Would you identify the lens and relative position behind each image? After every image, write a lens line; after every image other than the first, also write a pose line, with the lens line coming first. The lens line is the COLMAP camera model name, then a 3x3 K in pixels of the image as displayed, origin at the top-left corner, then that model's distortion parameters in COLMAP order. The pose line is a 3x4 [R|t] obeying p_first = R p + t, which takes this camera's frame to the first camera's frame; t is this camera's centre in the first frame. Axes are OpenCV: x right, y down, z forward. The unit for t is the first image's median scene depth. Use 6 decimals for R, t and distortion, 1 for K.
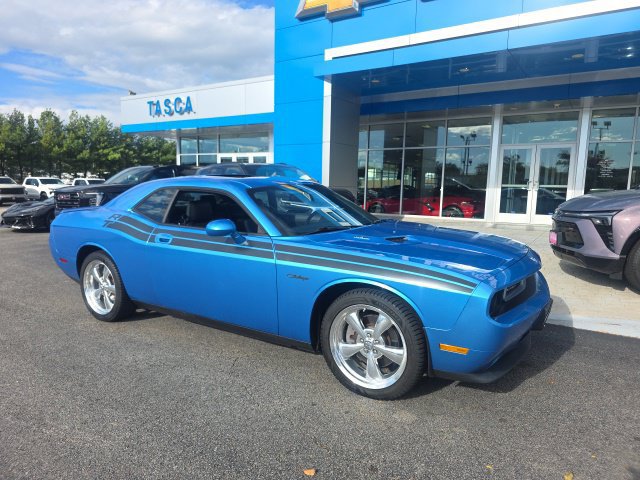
lens RADIAL K [[431.1, 0, 317.5], [0, 431.1, 237.6], [0, 0, 1]] dist [0.037820, -0.025440]
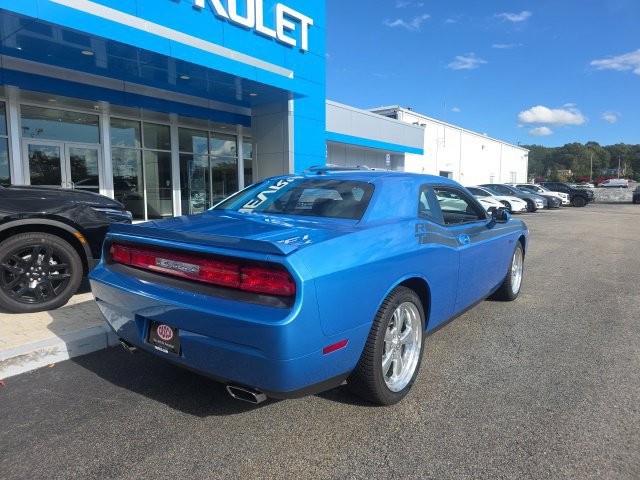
lens RADIAL K [[431.1, 0, 325.6], [0, 431.1, 241.7], [0, 0, 1]] dist [0.037820, -0.025440]
pose [[0.078156, -0.130257, 0.988395, -0.435650], [0.115226, 0.985964, 0.120825, -0.053864], [-0.990260, 0.104446, 0.092068, 0.396796]]
